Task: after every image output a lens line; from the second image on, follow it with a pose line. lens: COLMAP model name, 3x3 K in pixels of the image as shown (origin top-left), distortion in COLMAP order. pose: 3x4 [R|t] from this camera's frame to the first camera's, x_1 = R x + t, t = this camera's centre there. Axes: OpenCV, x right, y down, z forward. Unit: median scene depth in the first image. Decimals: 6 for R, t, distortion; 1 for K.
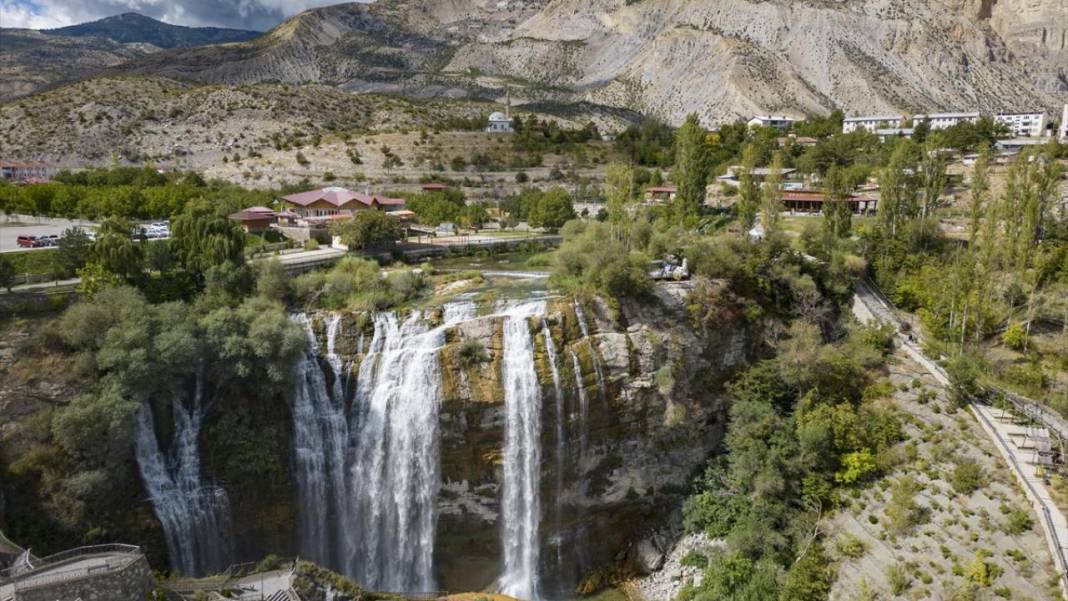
lens RADIAL K [[741.8, 0, 534.7], [0, 741.8, 257.2], [0, 0, 1]] dist [-0.091123, 0.077804]
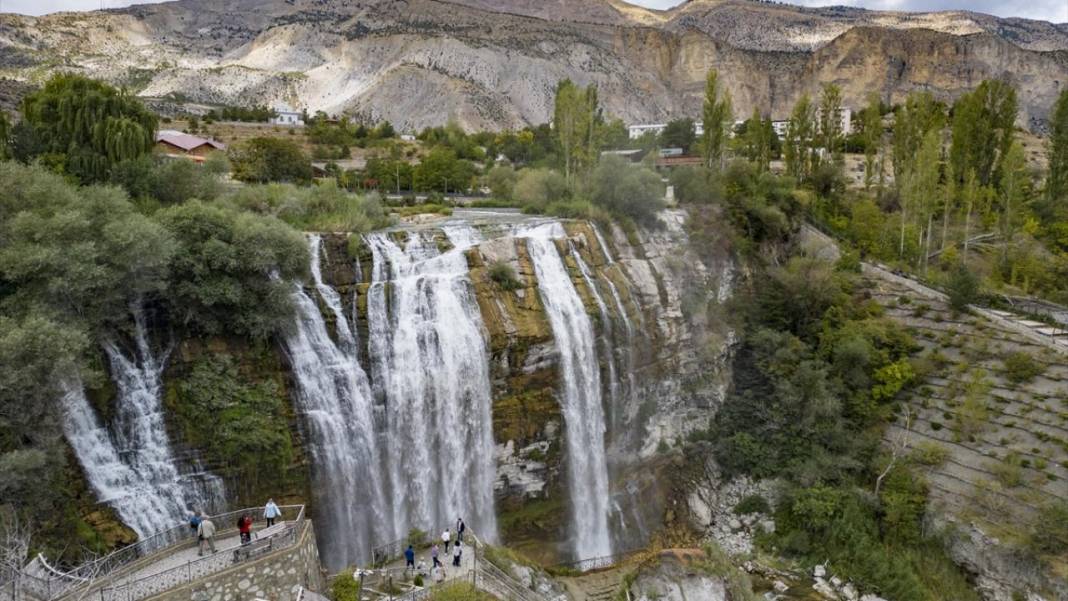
lens RADIAL K [[741.8, 0, 547.2], [0, 741.8, 270.2], [0, 0, 1]] dist [-0.091123, 0.077804]
pose [[0.930152, -0.029127, 0.366016, -0.330526], [0.040615, 0.998893, -0.023723, 0.142752], [-0.364920, 0.036932, 0.930306, 0.258638]]
